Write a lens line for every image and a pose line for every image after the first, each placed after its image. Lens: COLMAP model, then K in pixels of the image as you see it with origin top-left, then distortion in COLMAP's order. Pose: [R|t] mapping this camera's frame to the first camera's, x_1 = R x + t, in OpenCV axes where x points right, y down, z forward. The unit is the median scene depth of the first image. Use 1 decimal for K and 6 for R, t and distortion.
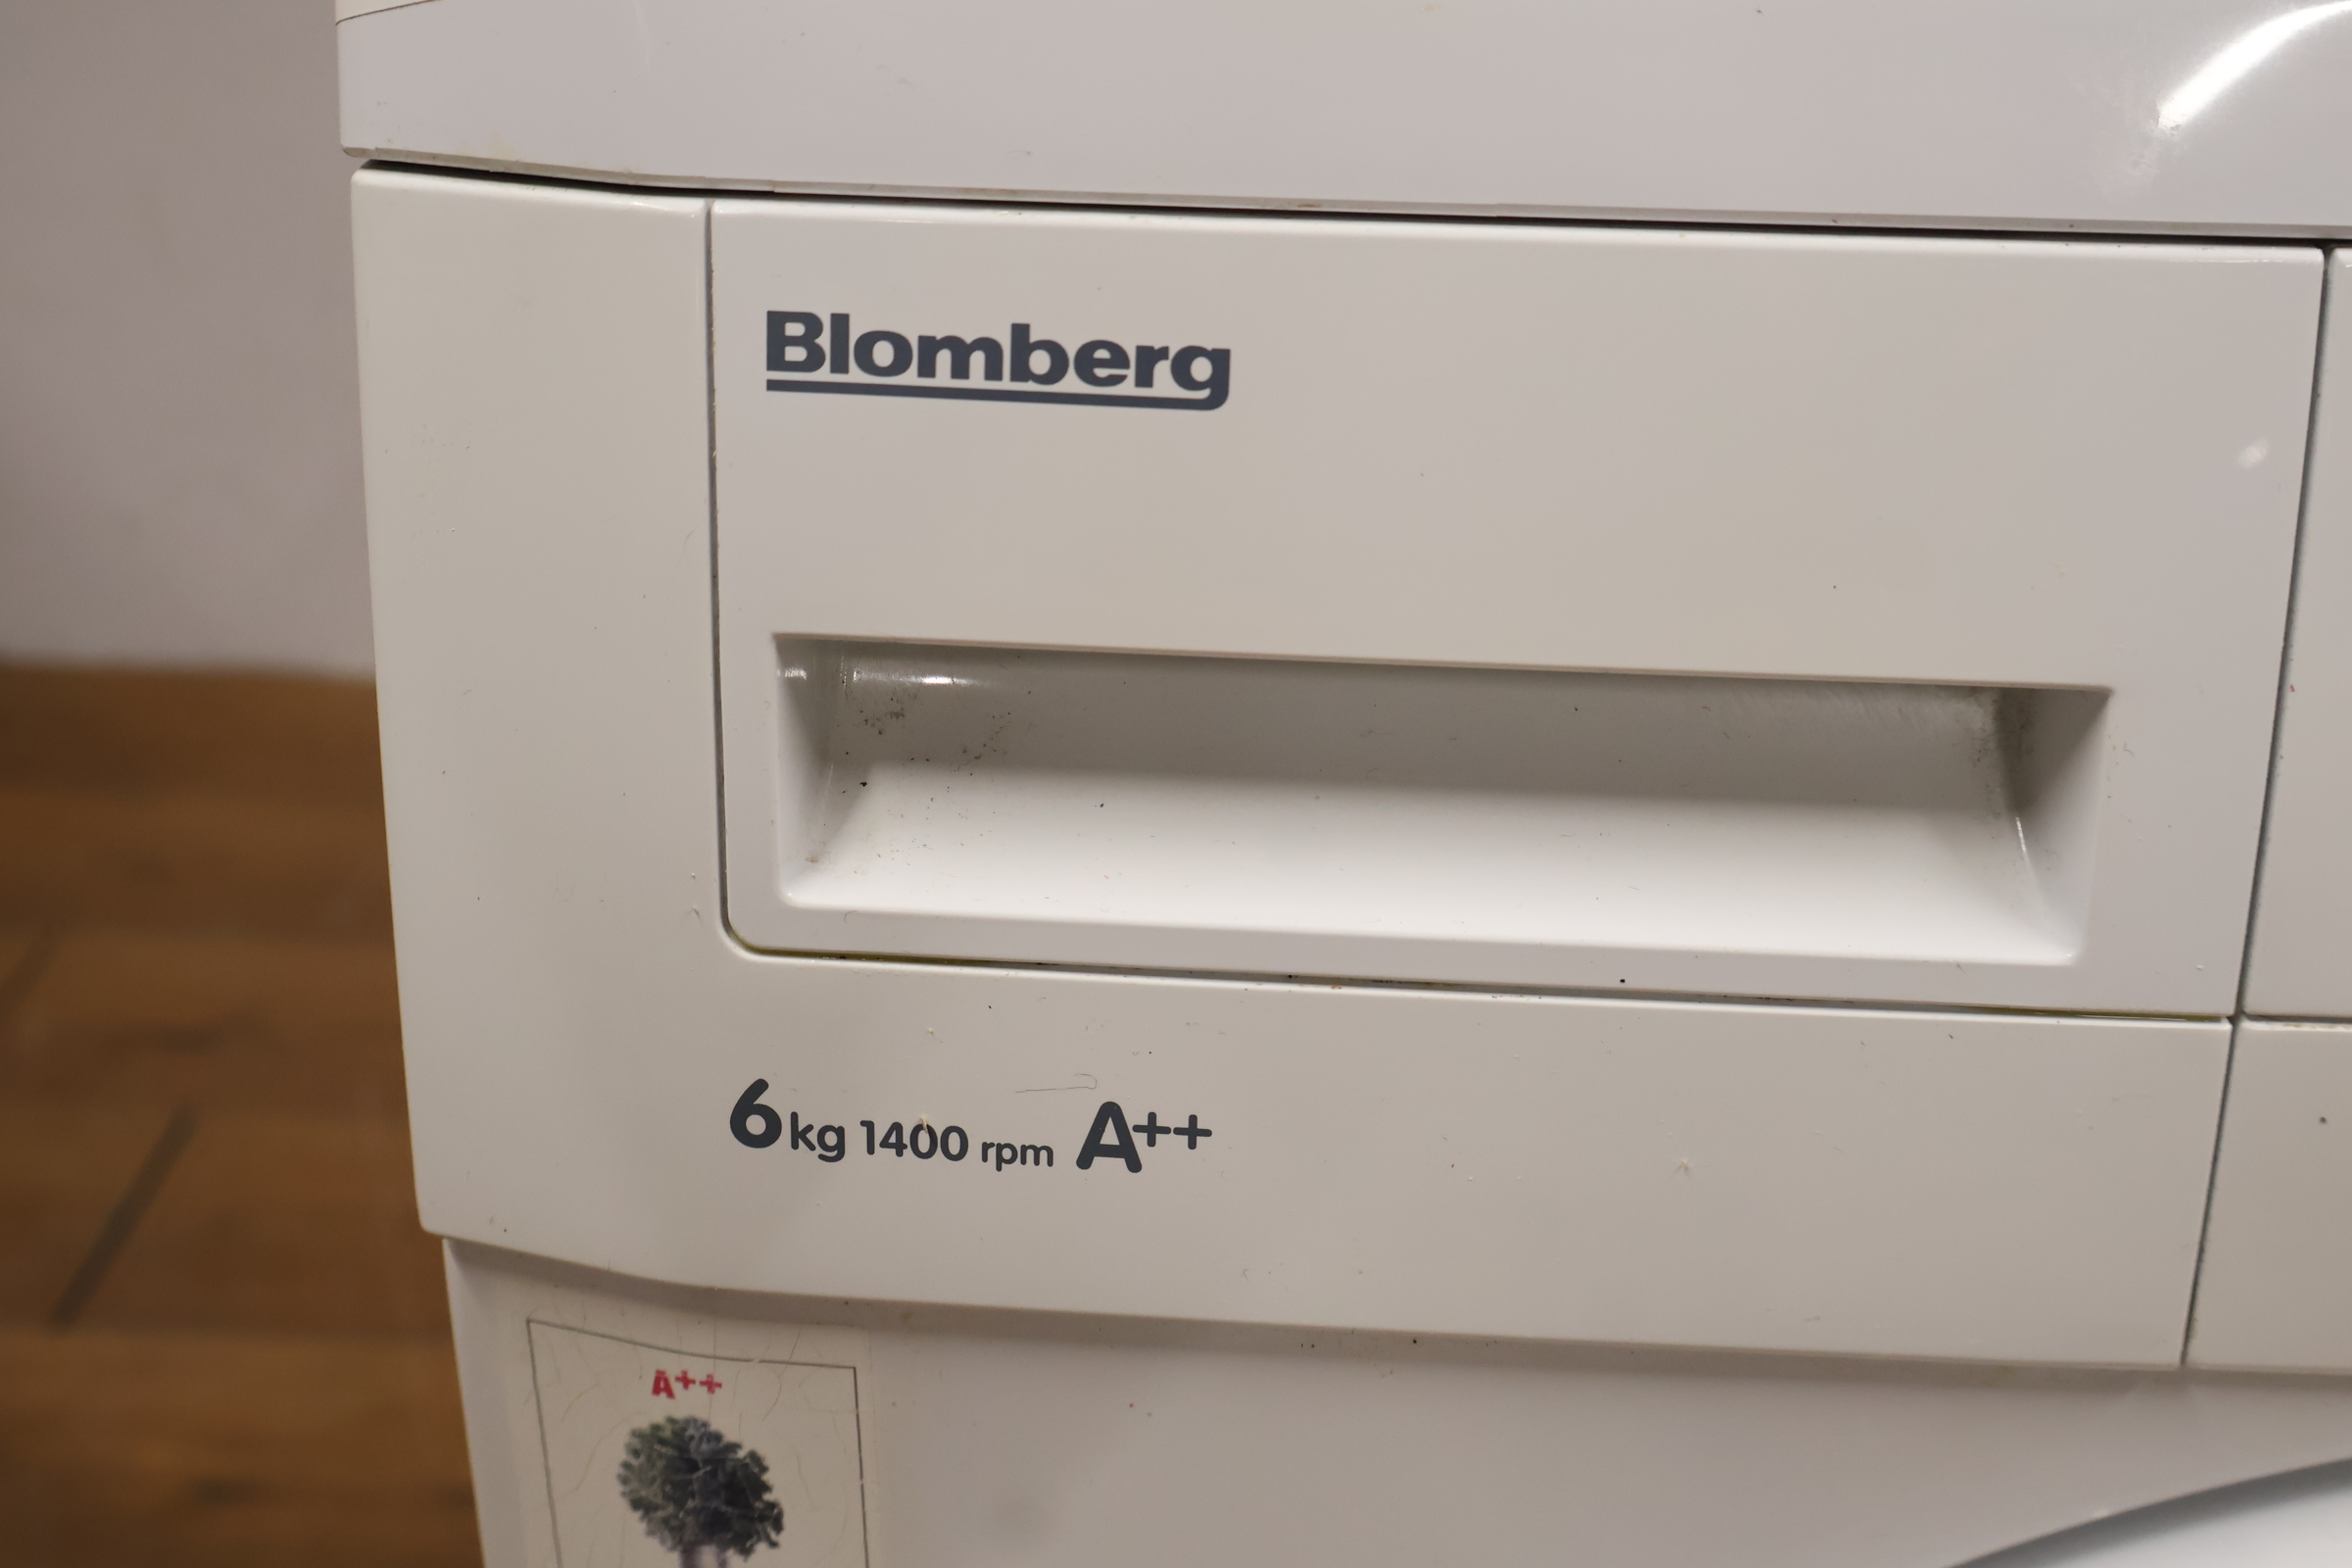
lens RADIAL K [[2806.5, 0, 1176.0], [0, 2806.5, 784.0], [0, 0, 1]] dist [0.003189, -0.012908]
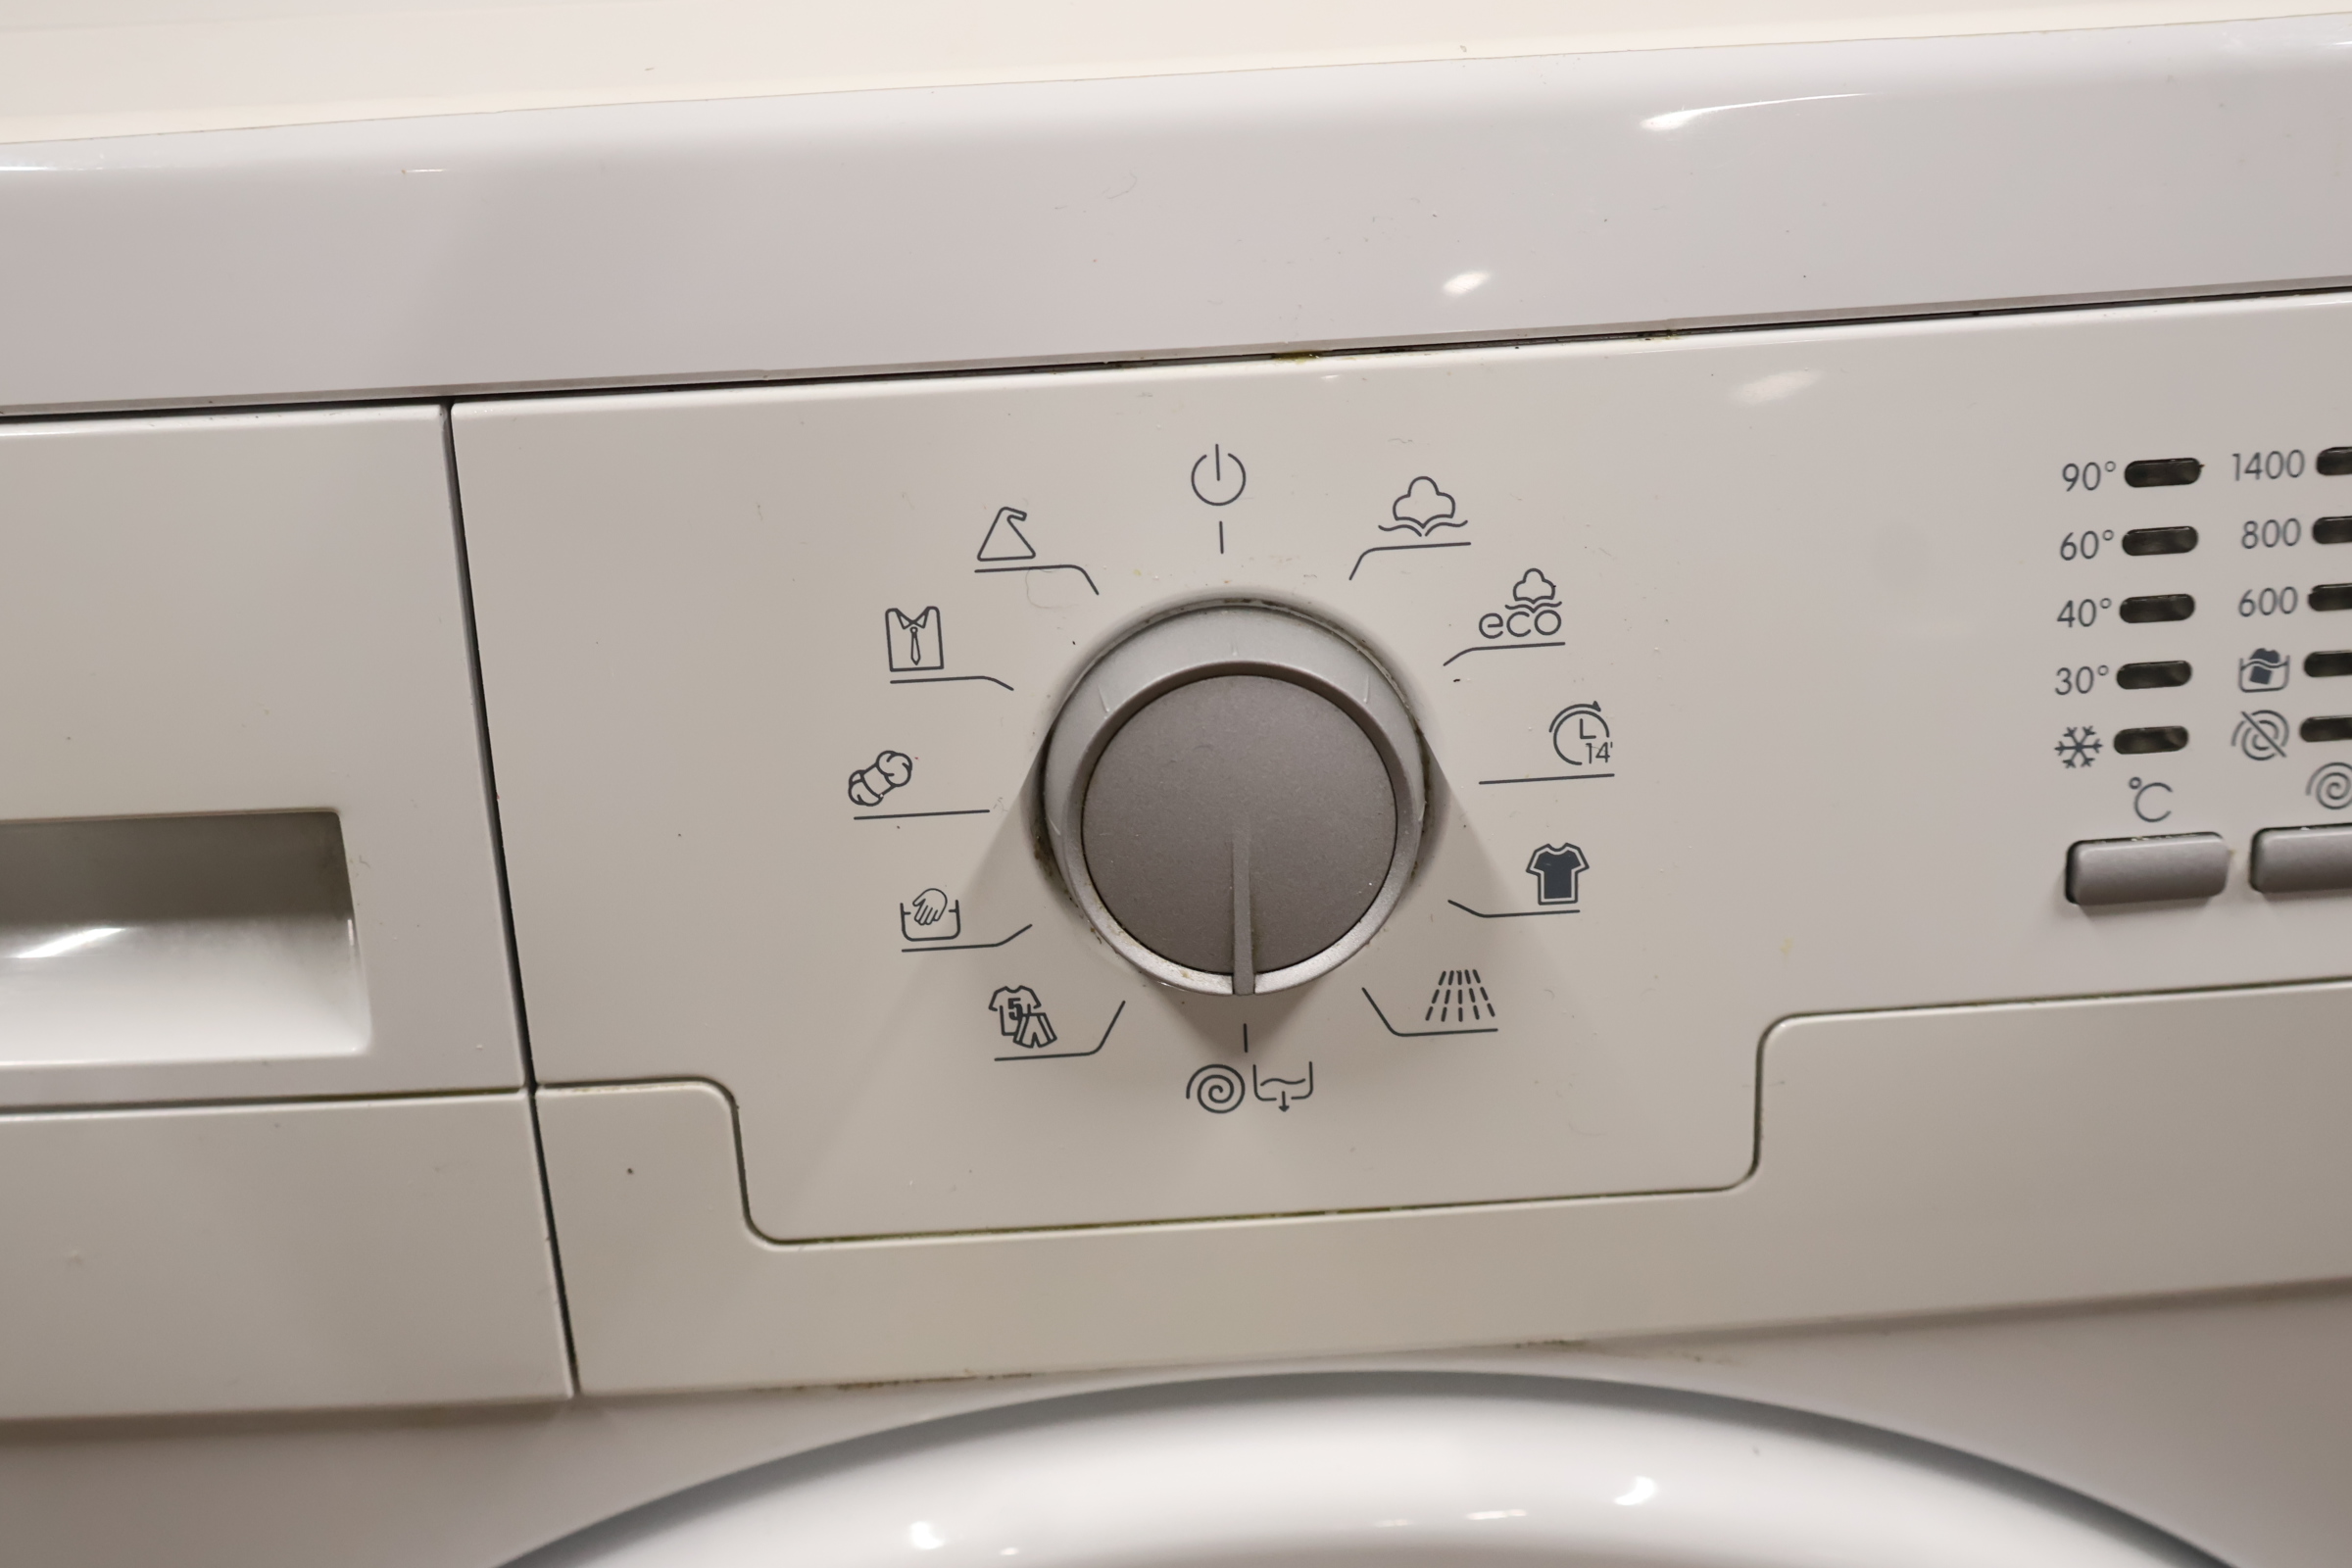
lens RADIAL K [[2806.5, 0, 1176.0], [0, 2806.5, 784.0], [0, 0, 1]] dist [0.003189, -0.012908]
pose [[0.996699, -0.078360, 0.021253, 0.591364], [0.077733, 0.996556, 0.028867, -0.045994], [-0.023442, -0.027120, 0.999357, -0.103182]]
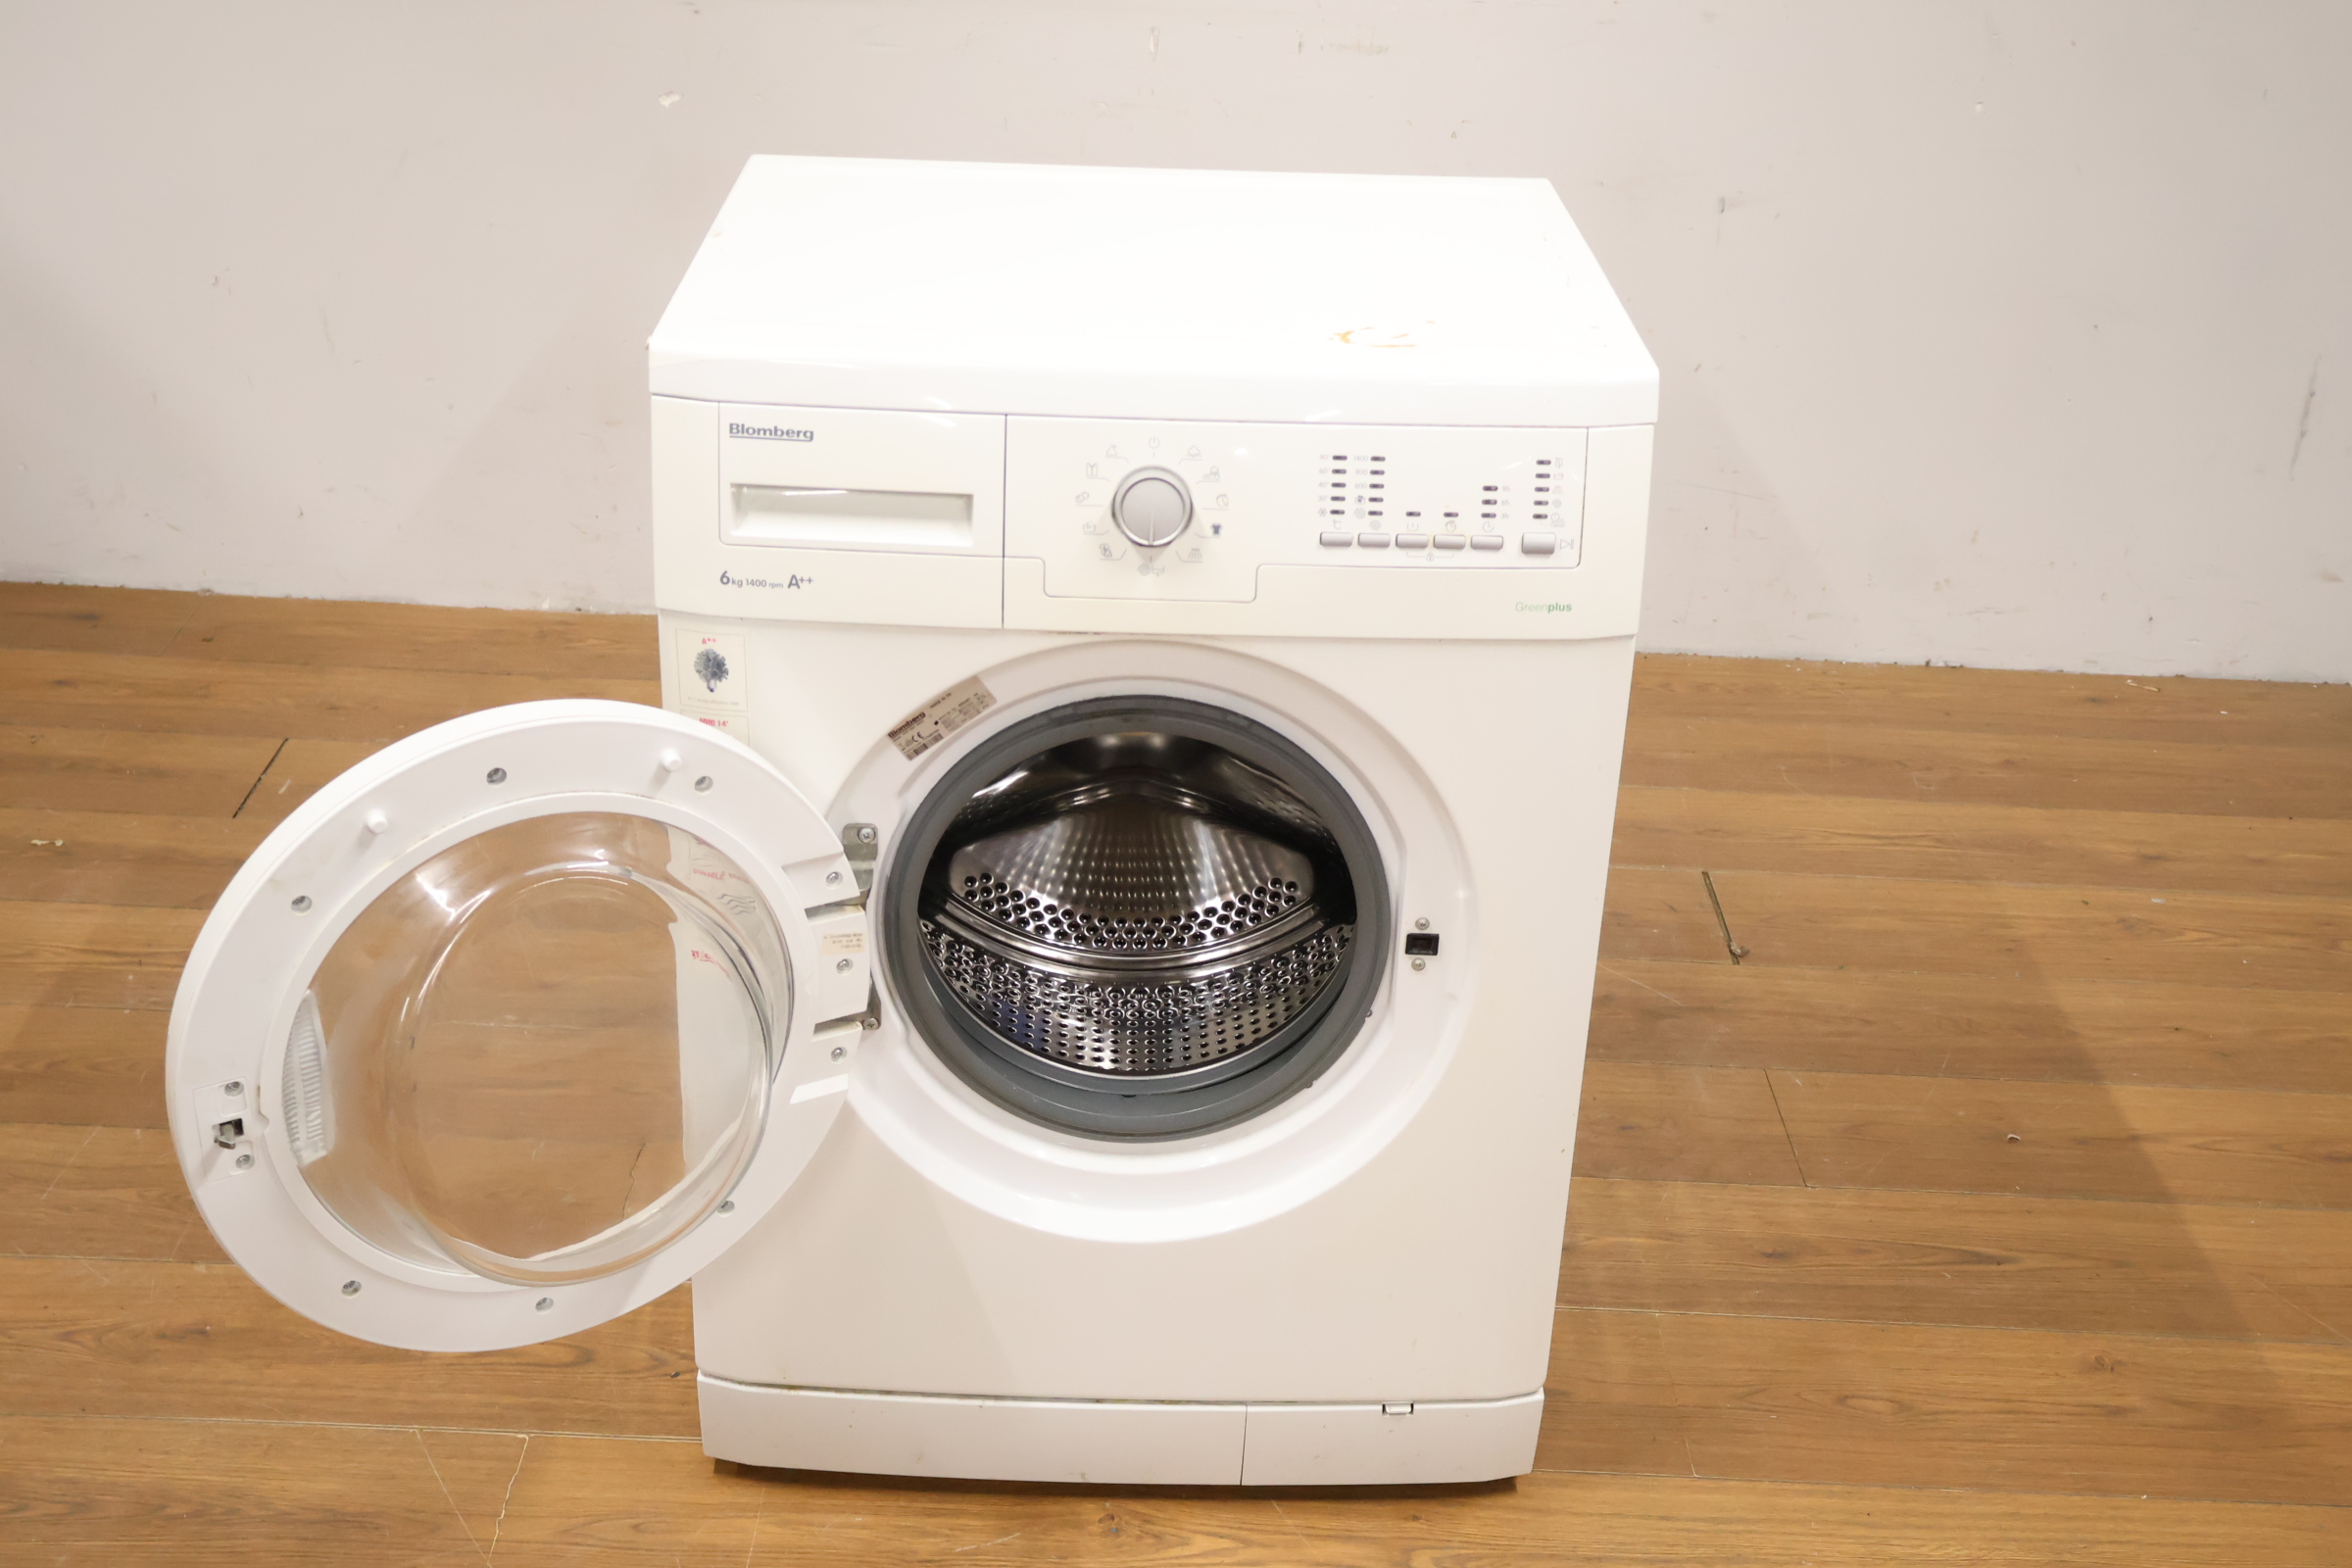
lens RADIAL K [[2806.2, 0, 1181.5], [0, 2806.2, 788.2], [0, 0, 1]] dist [0.000281, -0.008680]
pose [[0.999154, 0.005546, 0.040750, 0.481159], [-0.004950, 0.999880, -0.014711, 0.577315], [-0.040826, 0.014497, 0.999061, -4.187708]]
